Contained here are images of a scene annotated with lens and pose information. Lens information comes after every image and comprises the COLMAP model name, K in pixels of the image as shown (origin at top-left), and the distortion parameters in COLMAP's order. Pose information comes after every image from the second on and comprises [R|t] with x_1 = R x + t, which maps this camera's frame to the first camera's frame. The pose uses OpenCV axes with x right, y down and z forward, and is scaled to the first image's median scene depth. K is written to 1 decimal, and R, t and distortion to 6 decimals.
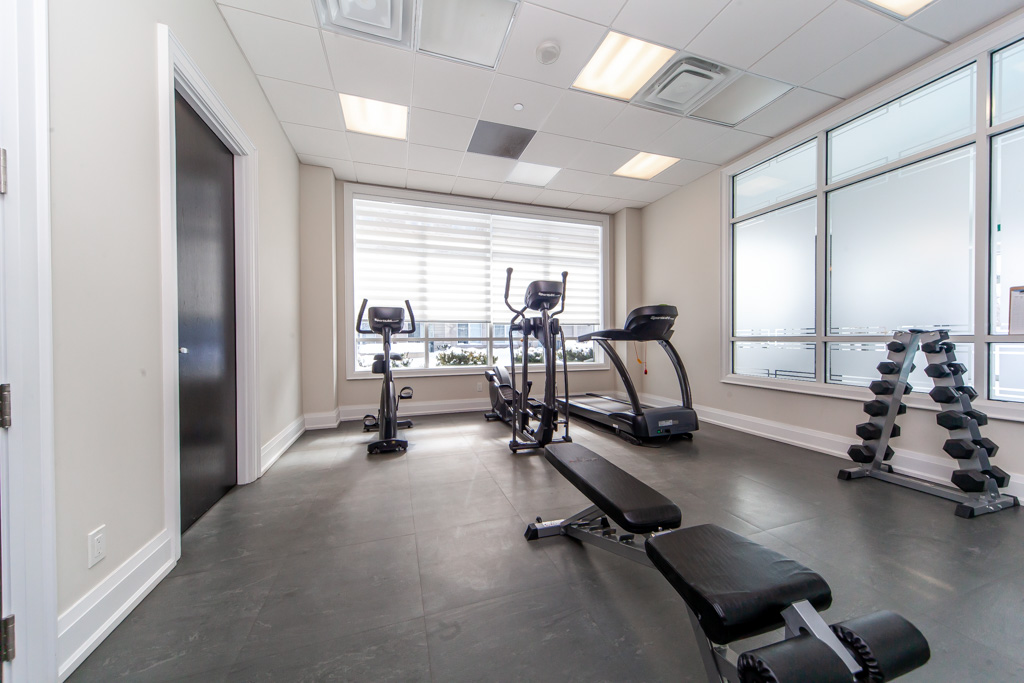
lens RADIAL K [[357.8, 0, 511.0], [0, 357.8, 344.1], [0, 0, 1]] dist [0.003950, -0.000737]
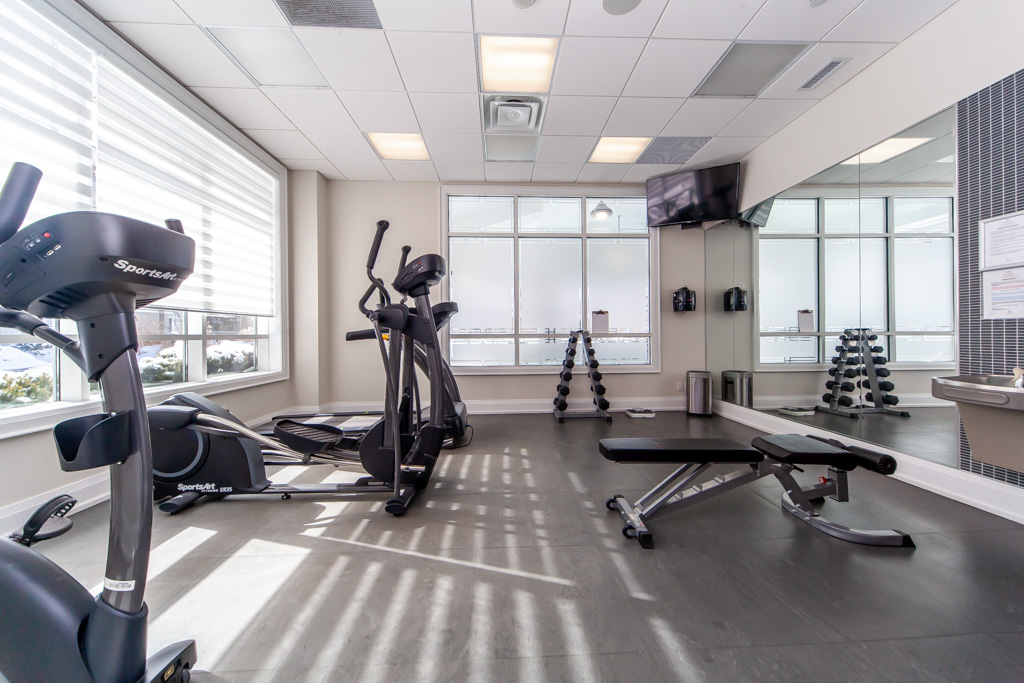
lens RADIAL K [[357.8, 0, 514.9], [0, 357.8, 331.2], [0, 0, 1]] dist [0.003950, -0.000737]
pose [[0.255102, 0.011038, 0.966851, -0.519237], [0.021158, 0.999632, -0.016995, -0.009023], [-0.966683, 0.024792, 0.254774, 0.613059]]
